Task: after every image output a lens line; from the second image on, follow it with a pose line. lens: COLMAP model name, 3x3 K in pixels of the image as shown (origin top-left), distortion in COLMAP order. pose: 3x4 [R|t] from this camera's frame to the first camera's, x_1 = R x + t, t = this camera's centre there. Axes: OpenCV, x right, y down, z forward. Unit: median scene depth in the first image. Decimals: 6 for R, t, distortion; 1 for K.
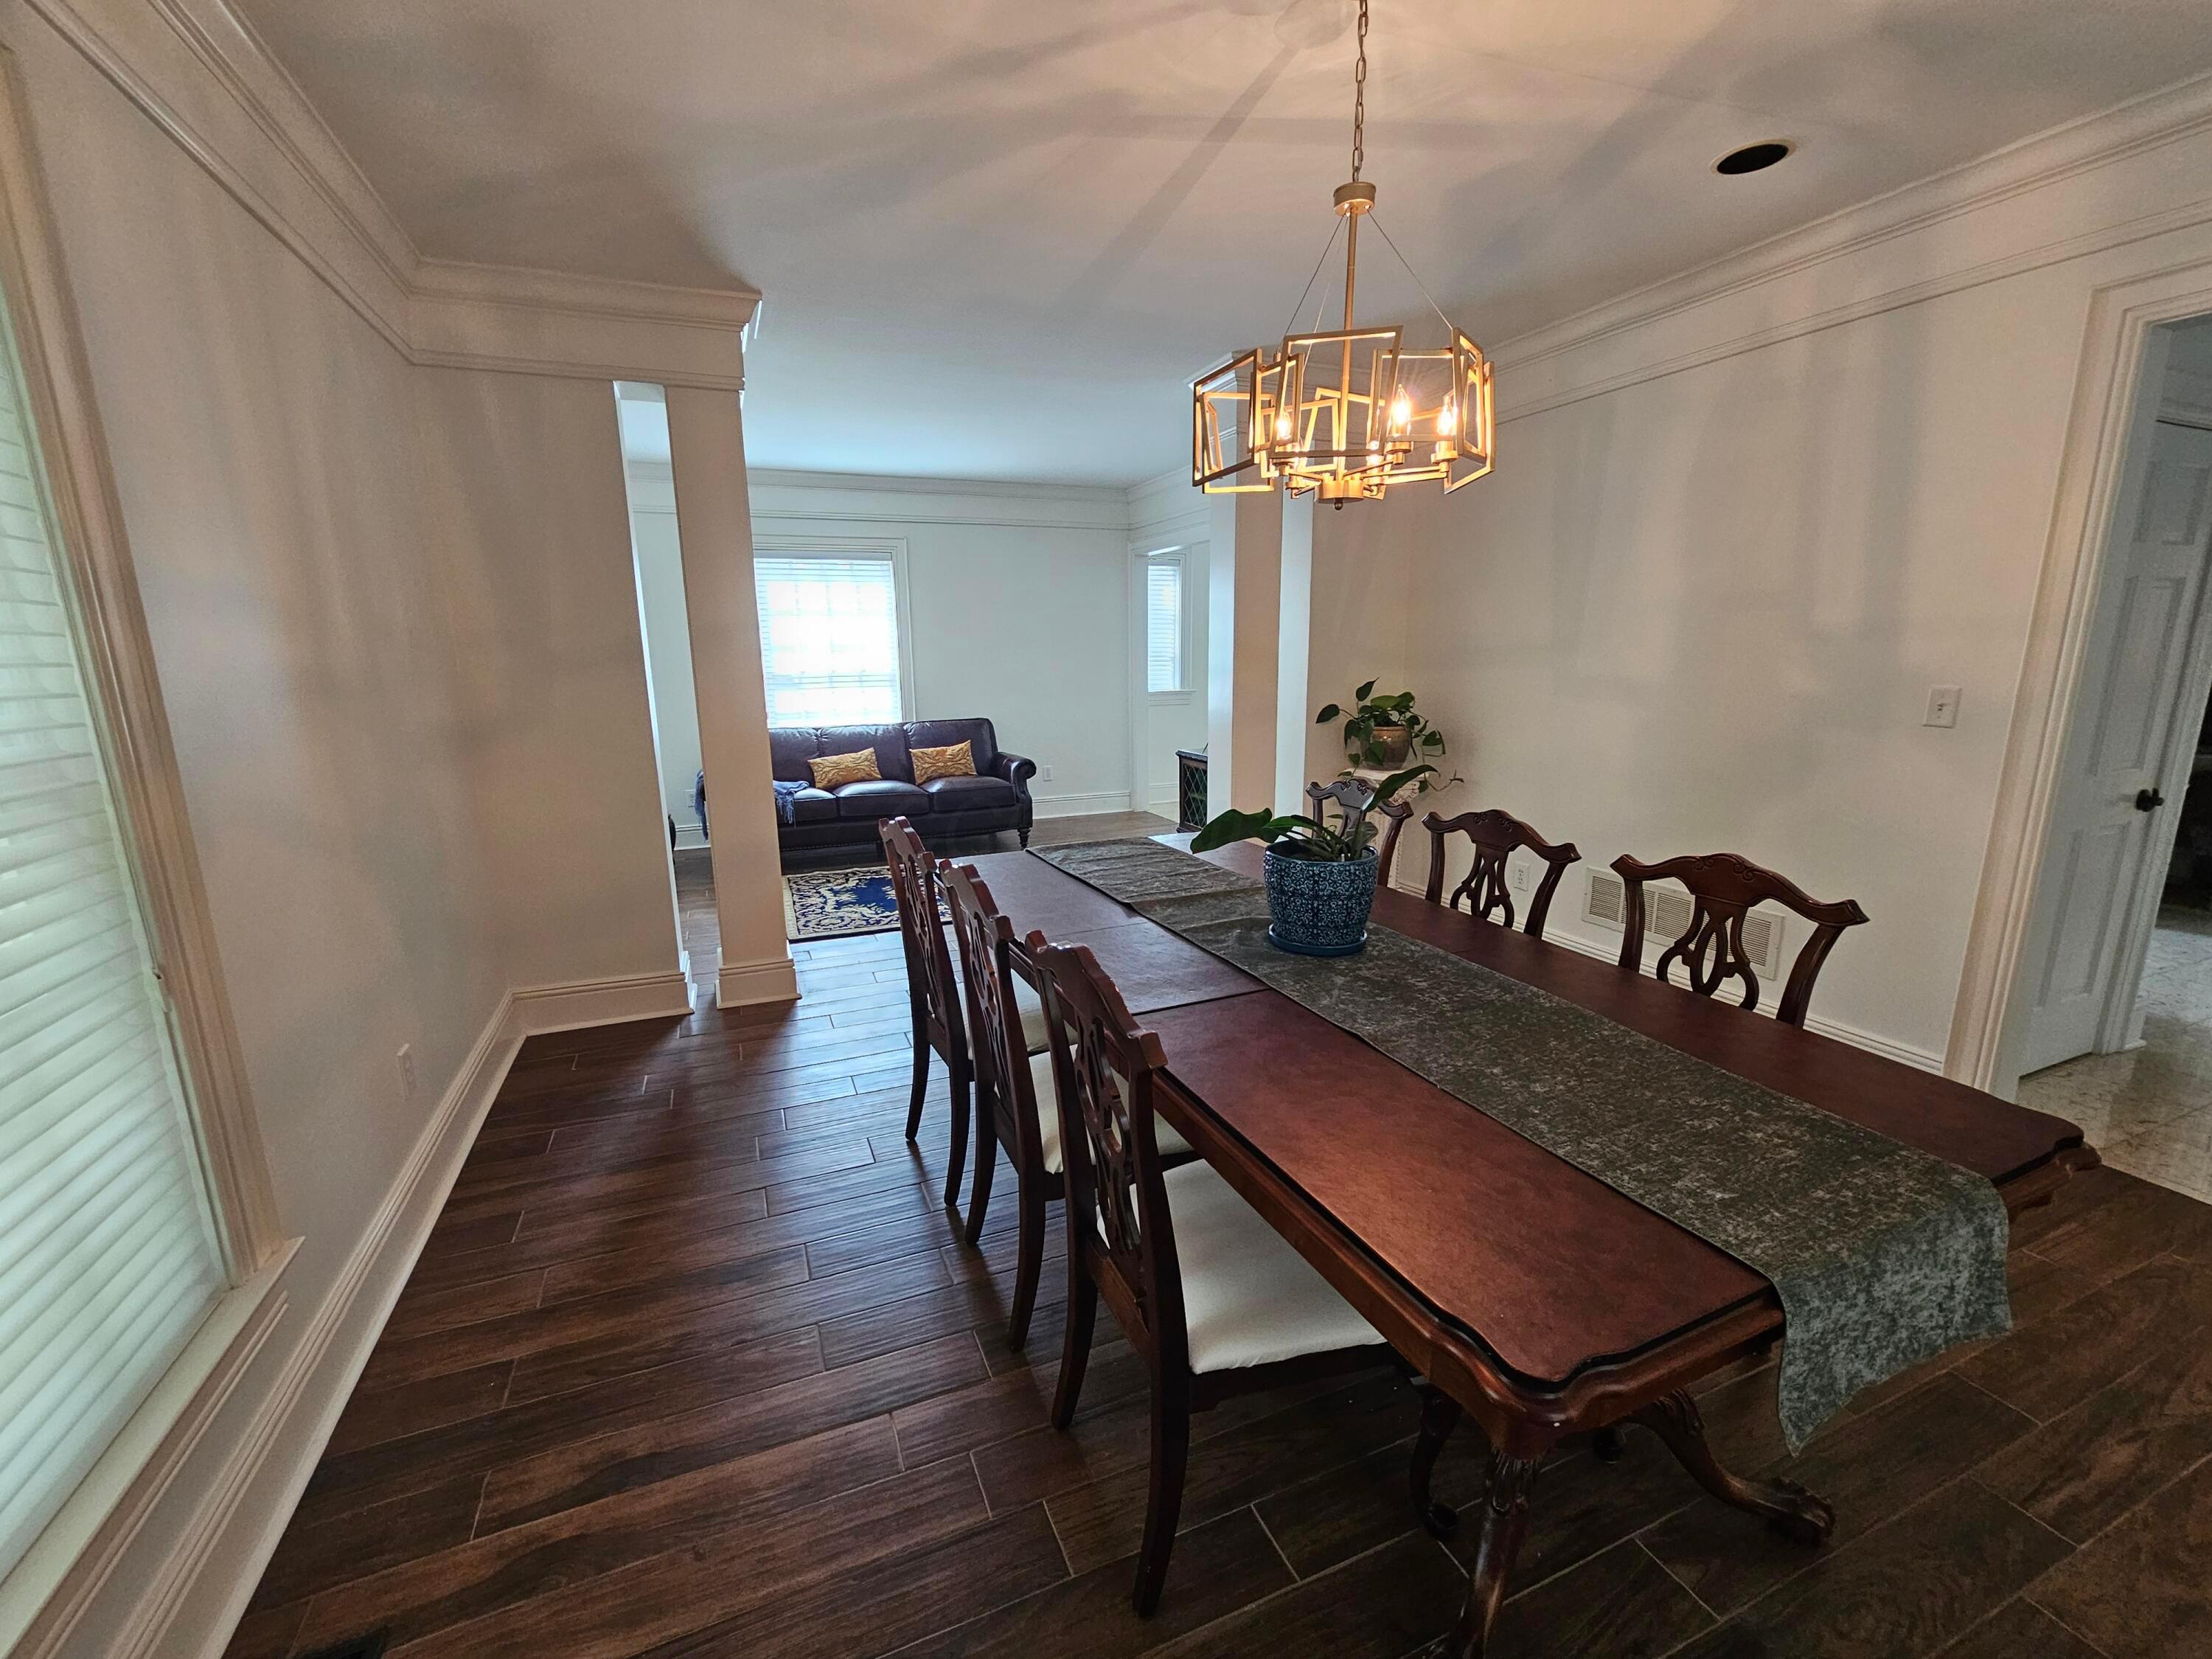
lens RADIAL K [[909.9, 0, 1095.1], [0, 909.9, 841.4], [0, 0, 1]] dist [-0.001266, -0.000660]
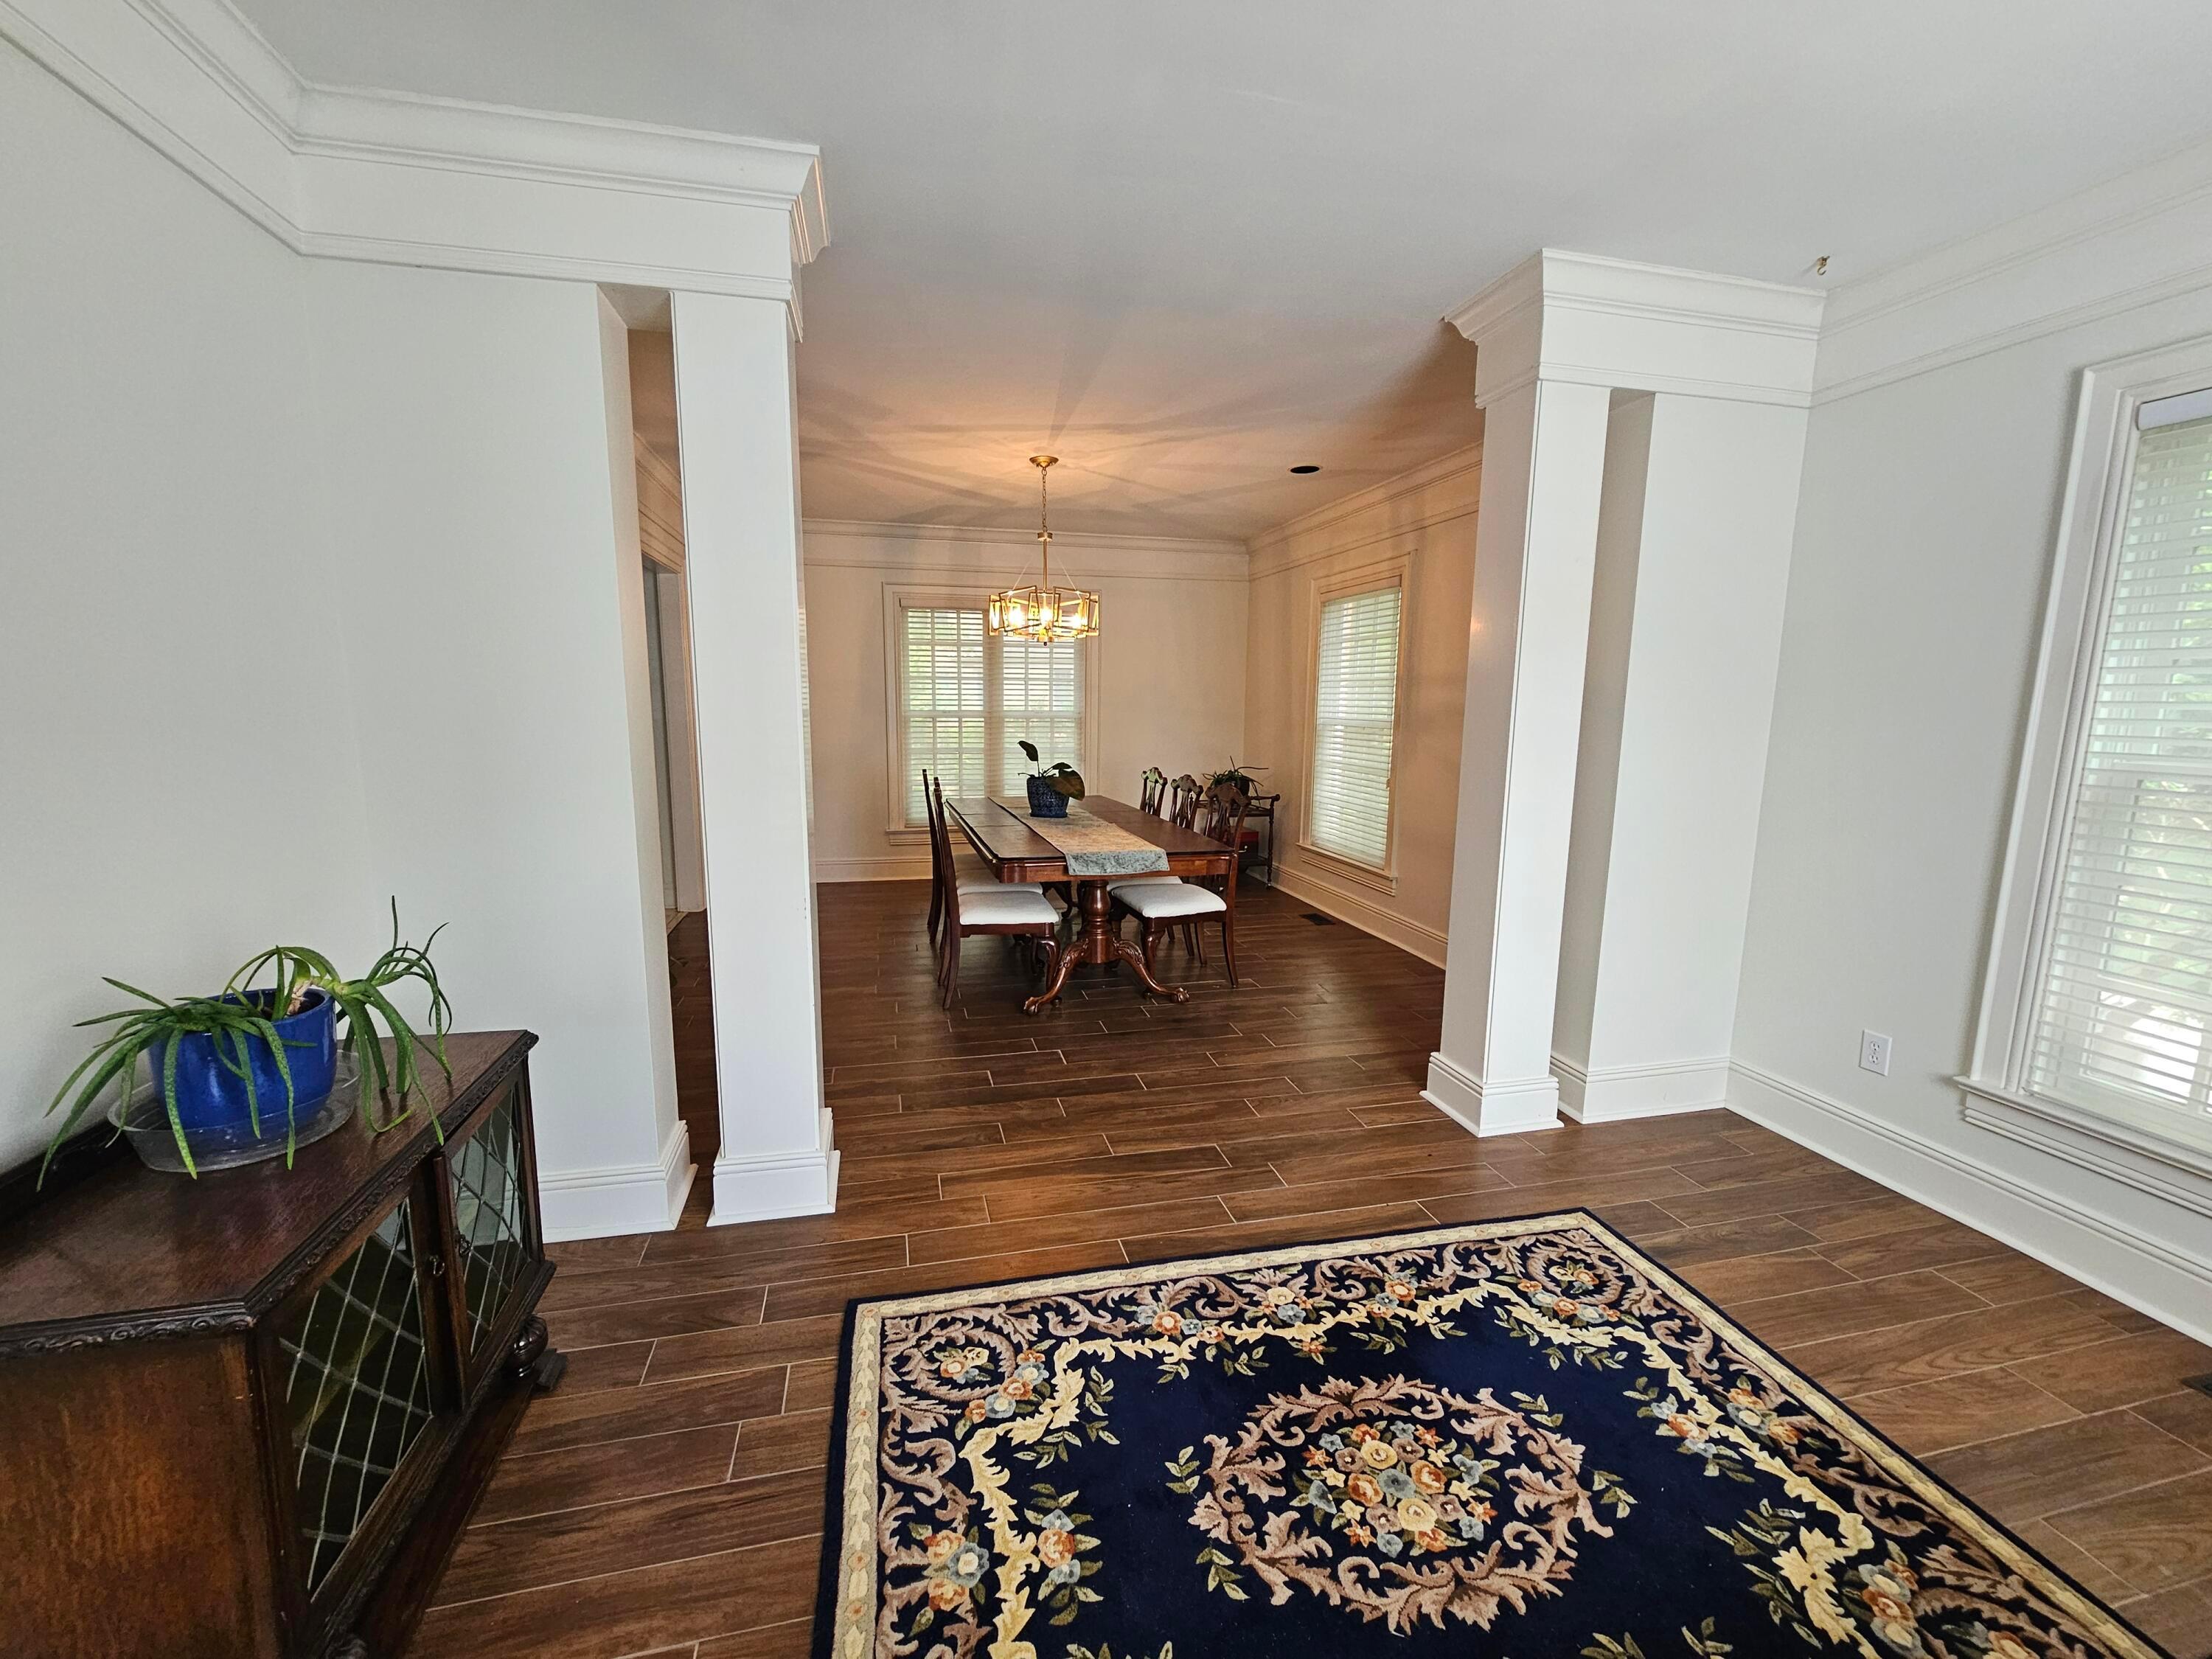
lens RADIAL K [[905.8, 0, 1093.9], [0, 905.8, 842.5], [0, 0, 1]] dist [-0.007701, 0.003346]
pose [[-0.986741, -0.021582, 0.160861, -0.106816], [0.037964, 0.932933, 0.358042, -0.270719], [-0.157800, 0.359402, -0.919744, 1.267977]]
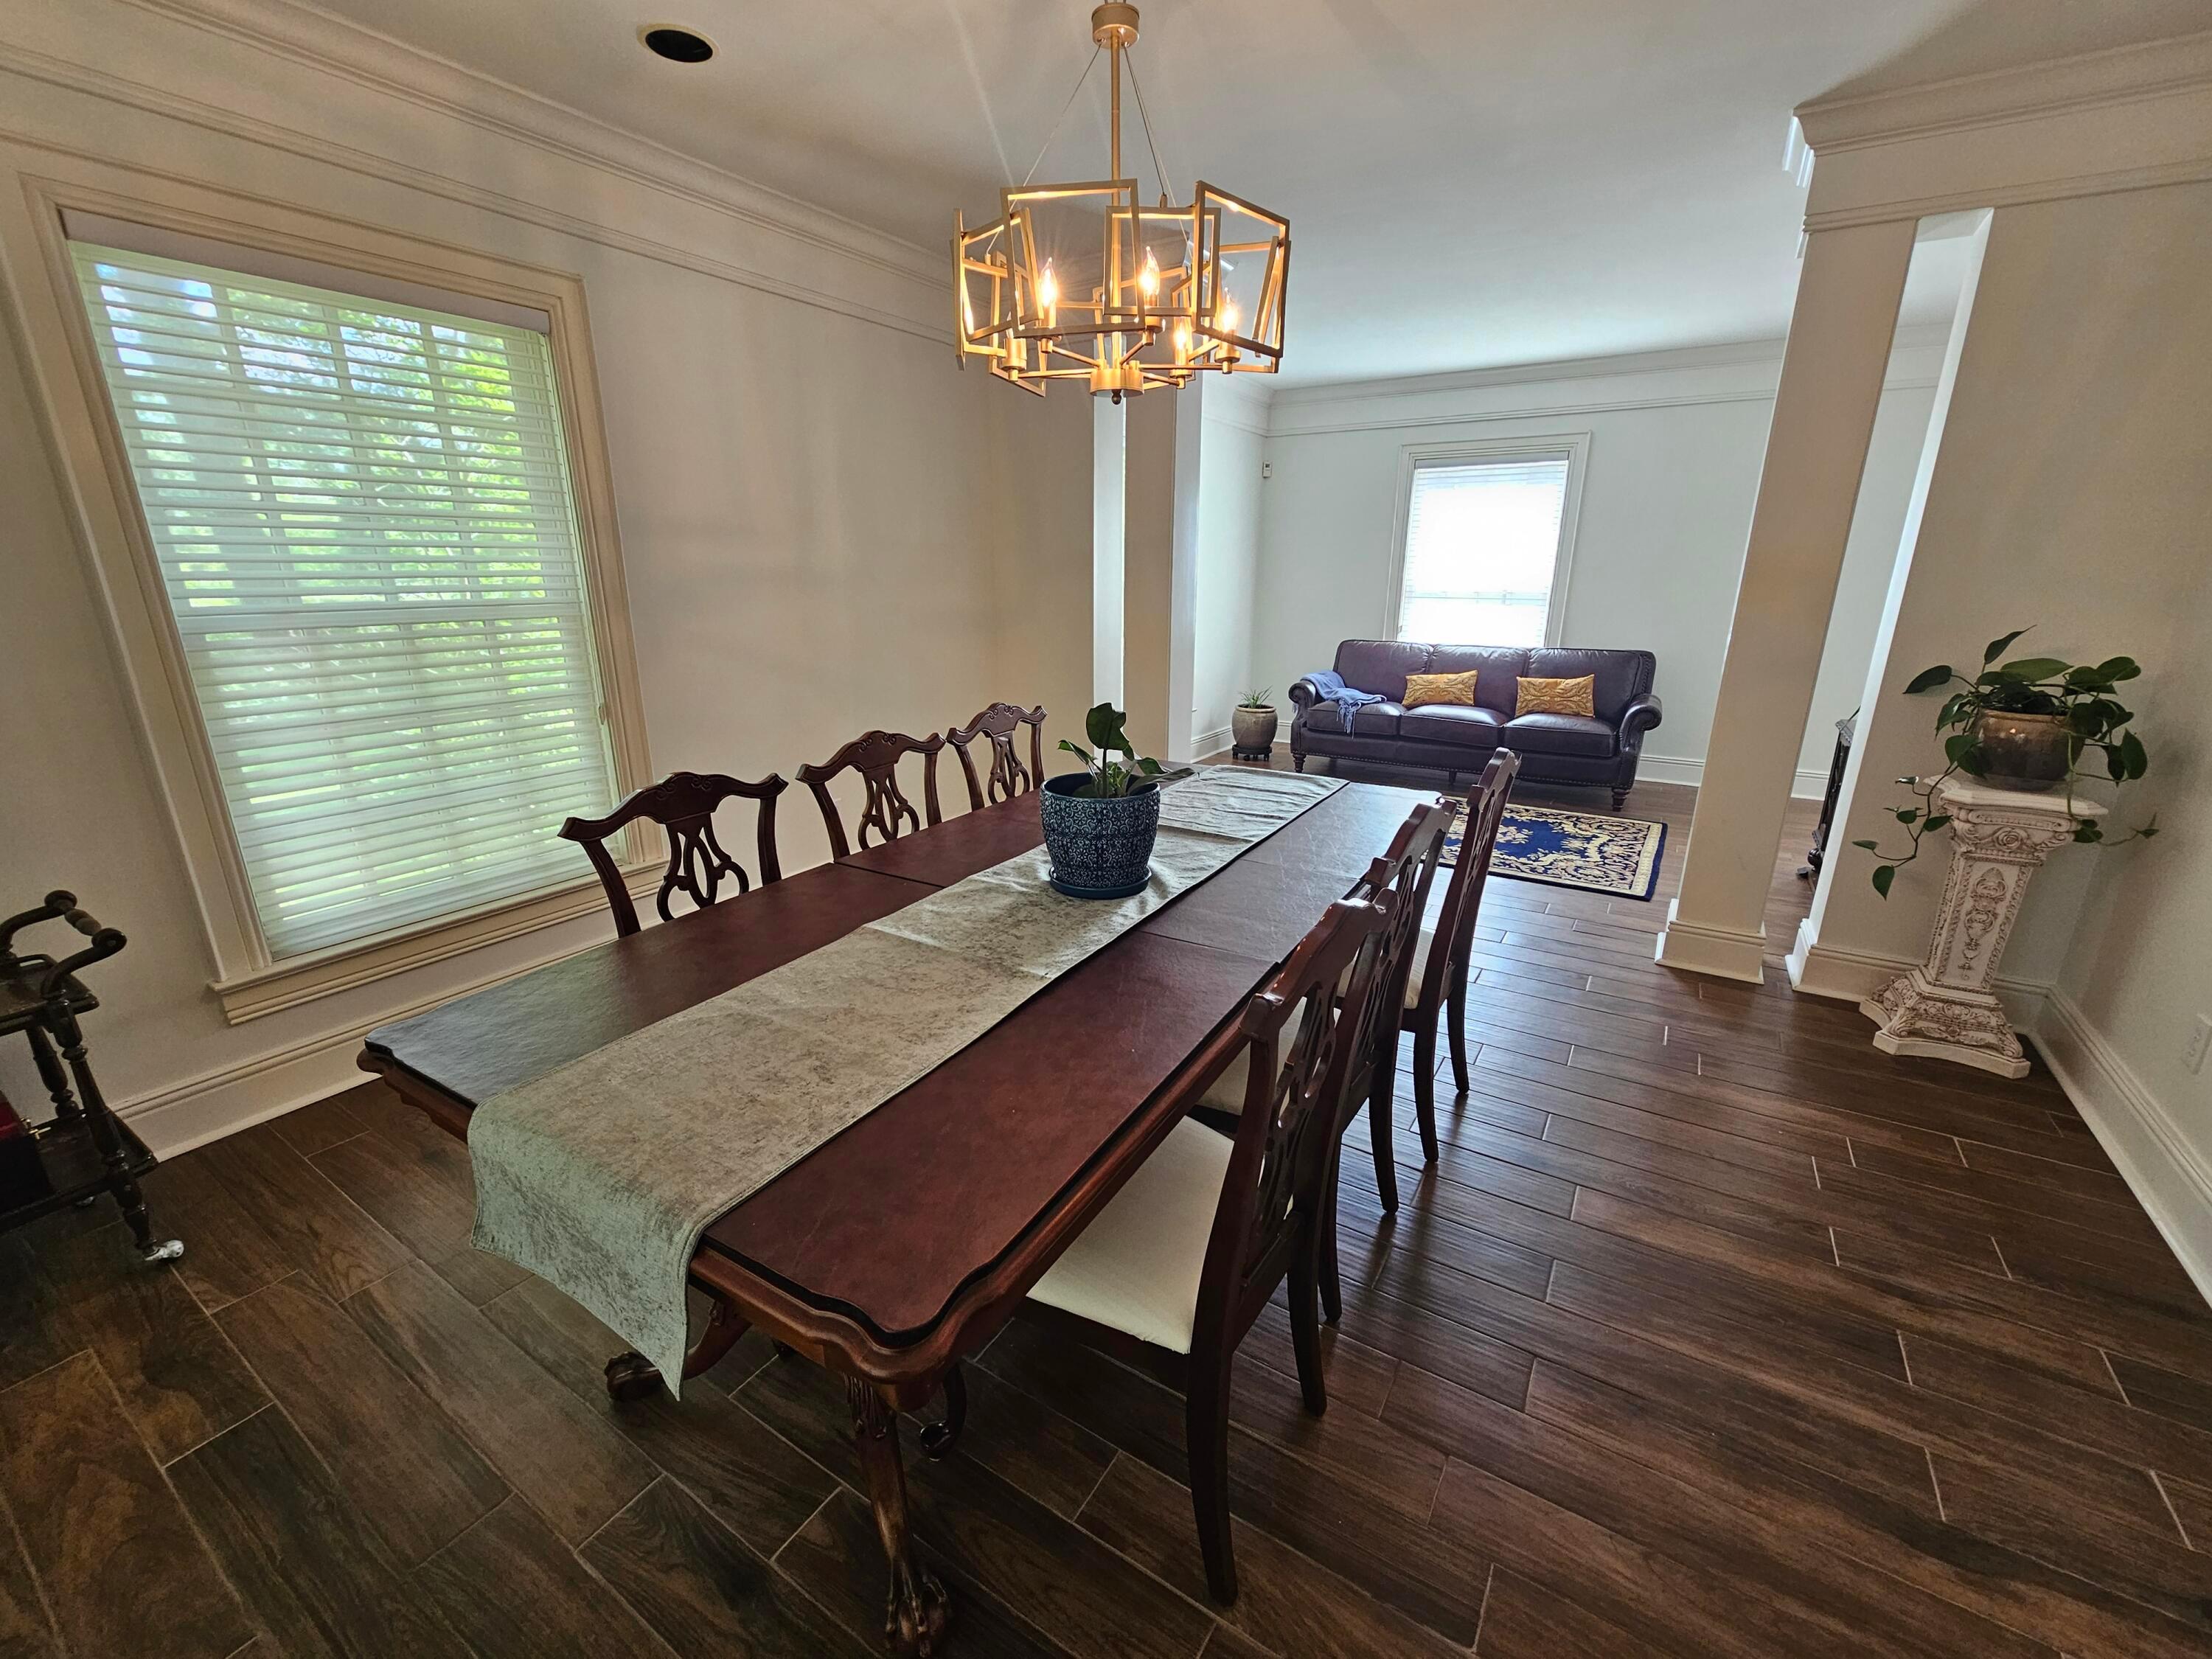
lens RADIAL K [[909.9, 0, 1095.1], [0, 909.9, 841.4], [0, 0, 1]] dist [-0.001266, -0.000660]
pose [[0.572594, 0.252040, -0.780136, 0.375611], [-0.180777, 0.966965, 0.179716, -0.037862], [0.799660, 0.038126, 0.599241, 0.165243]]
